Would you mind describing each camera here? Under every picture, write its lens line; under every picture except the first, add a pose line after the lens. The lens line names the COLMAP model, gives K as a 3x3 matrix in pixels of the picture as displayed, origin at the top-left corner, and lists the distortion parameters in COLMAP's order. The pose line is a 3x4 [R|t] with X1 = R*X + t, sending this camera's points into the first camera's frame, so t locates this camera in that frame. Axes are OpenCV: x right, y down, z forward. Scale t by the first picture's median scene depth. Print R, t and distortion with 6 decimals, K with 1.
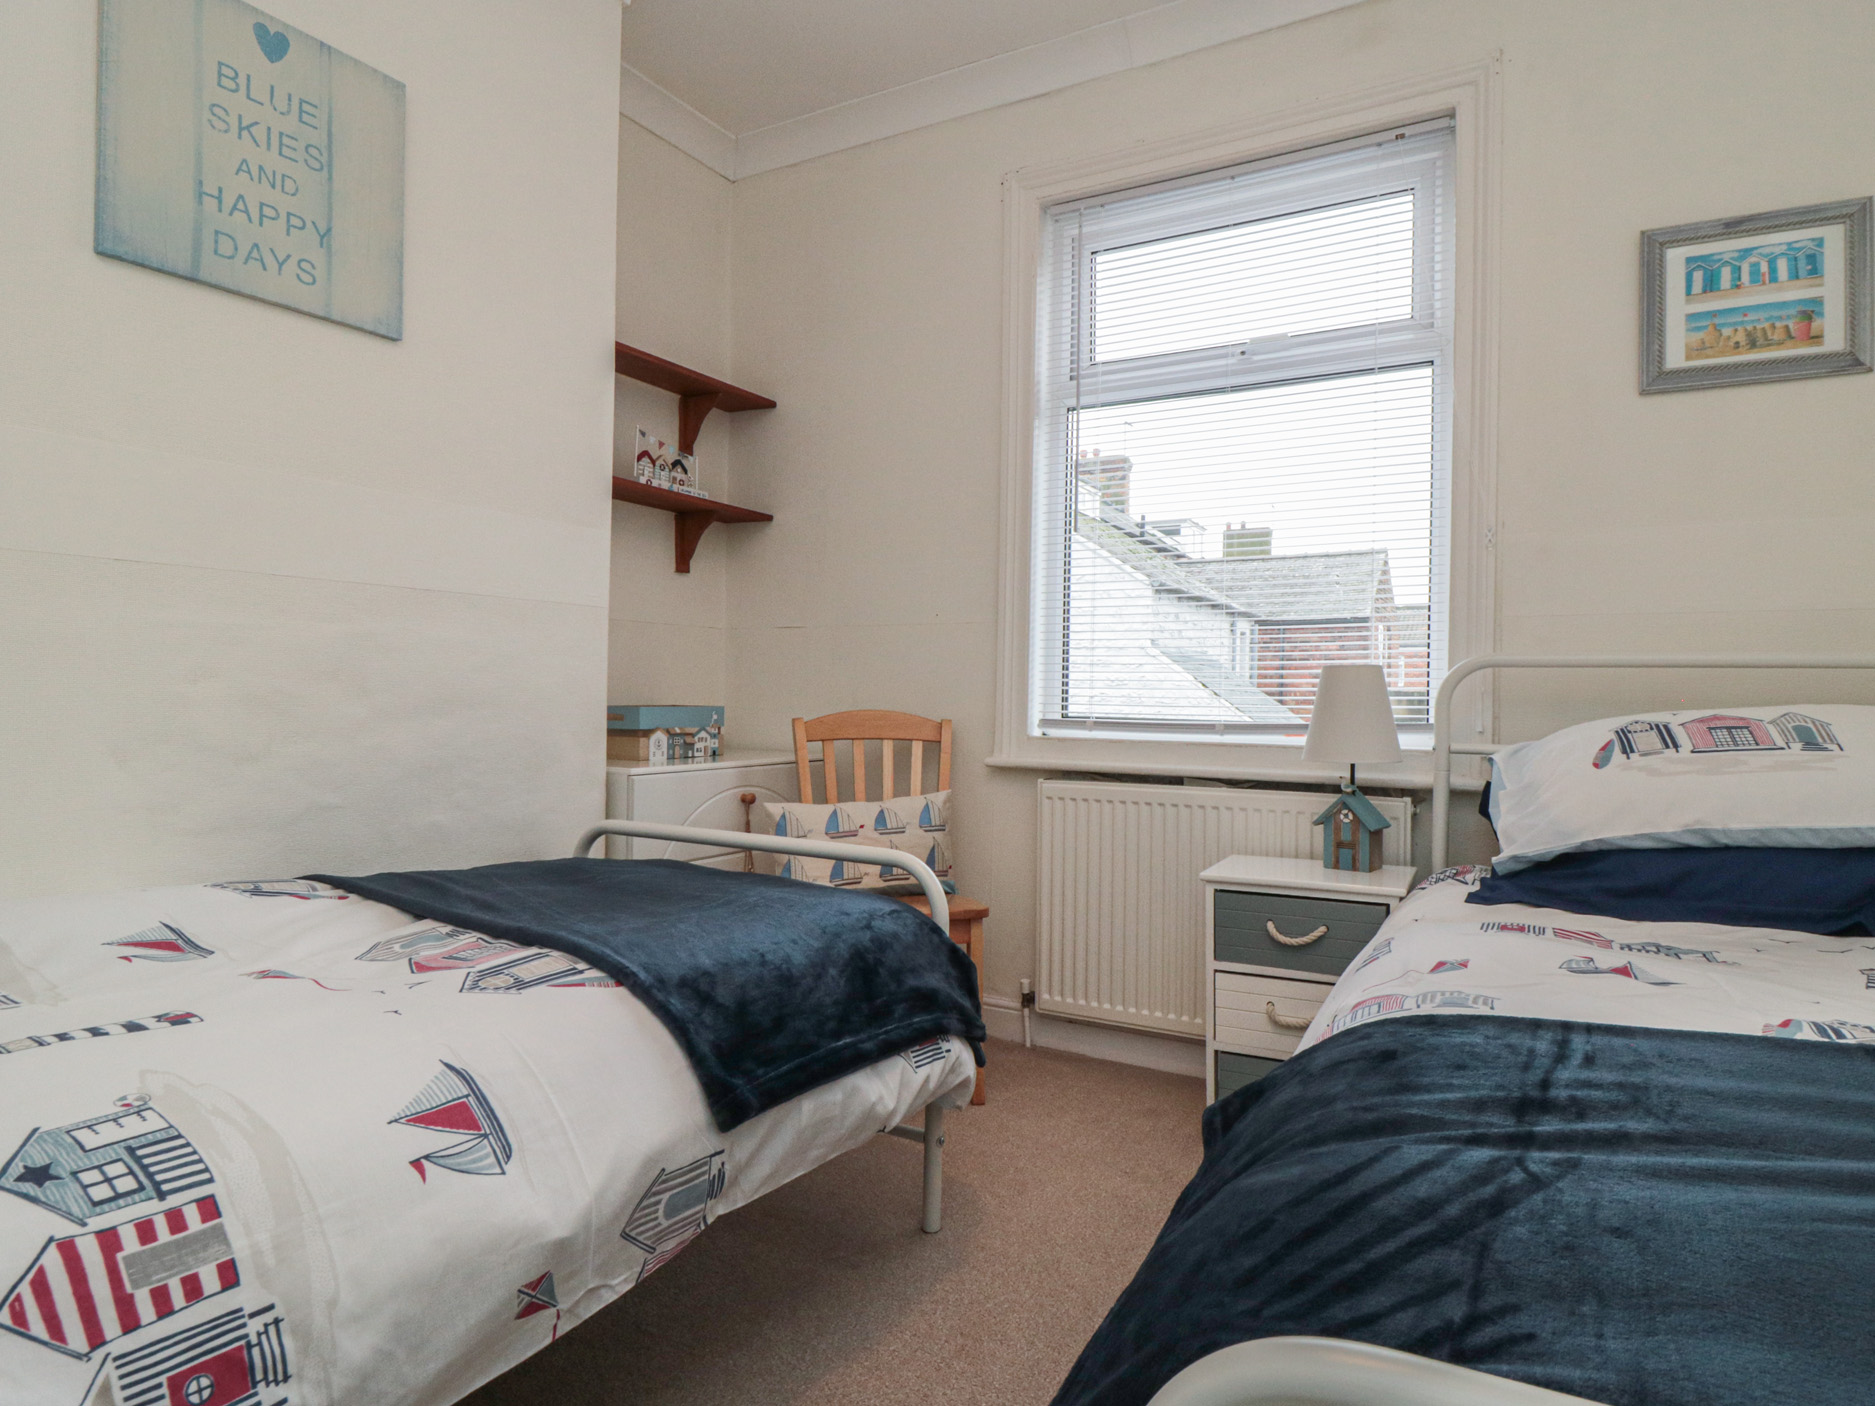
lens RADIAL K [[1077.7, 0, 966.2], [0, 1077.7, 705.3], [0, 0, 1]] dist [0.022230, -0.027402]
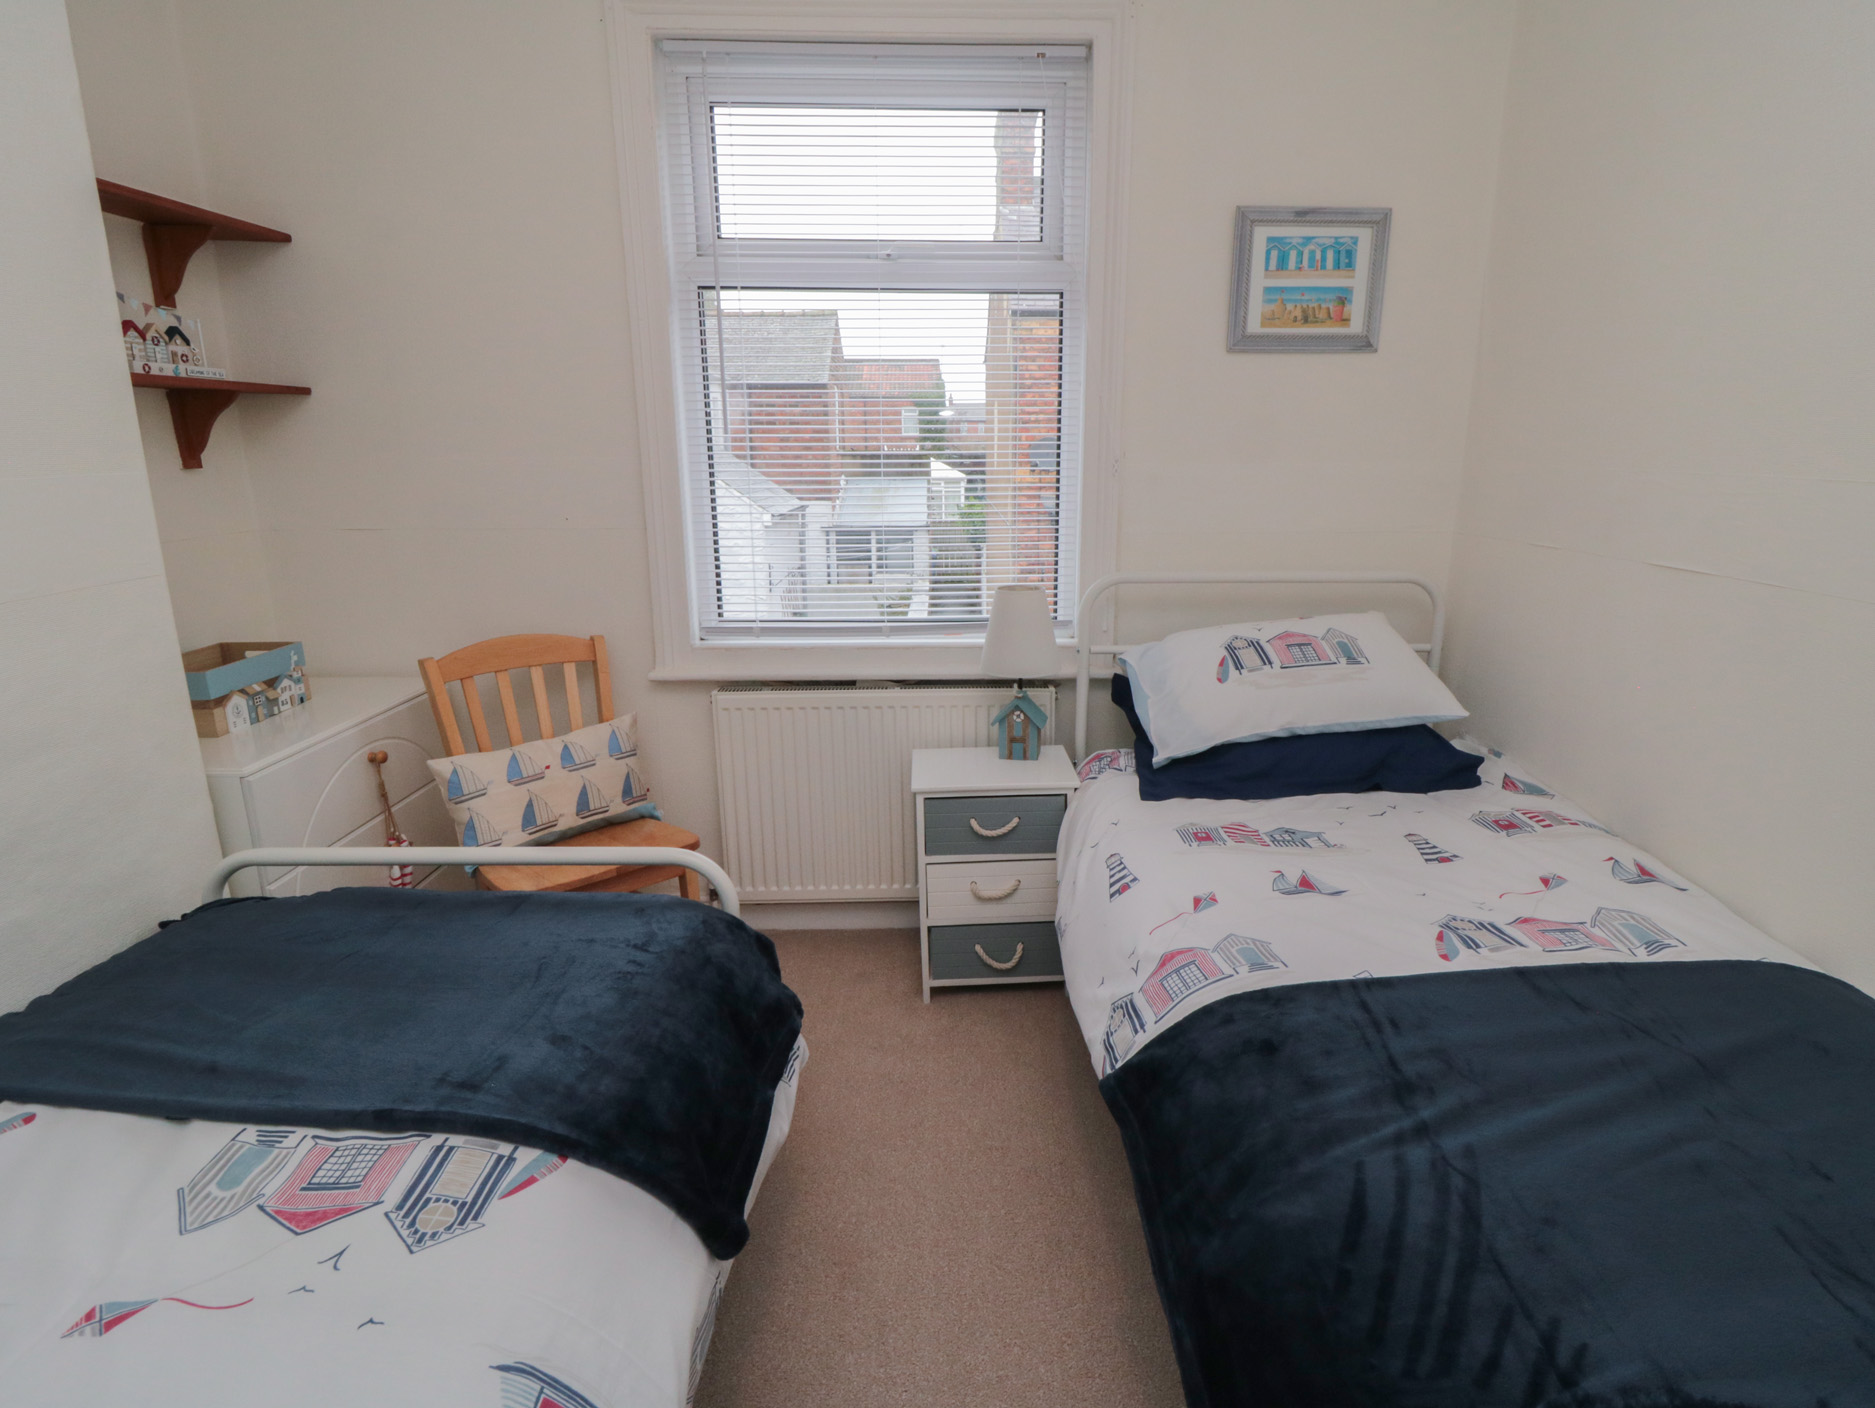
lens RADIAL K [[1017.1, 0, 963.7], [0, 1017.1, 699.5], [0, 0, 1]] dist [0.006086, -0.012741]
pose [[0.858096, -0.148160, 0.491651, -0.251571], [0.013552, 0.963670, 0.266752, -0.220414], [-0.513311, -0.222236, 0.828929, 0.118774]]
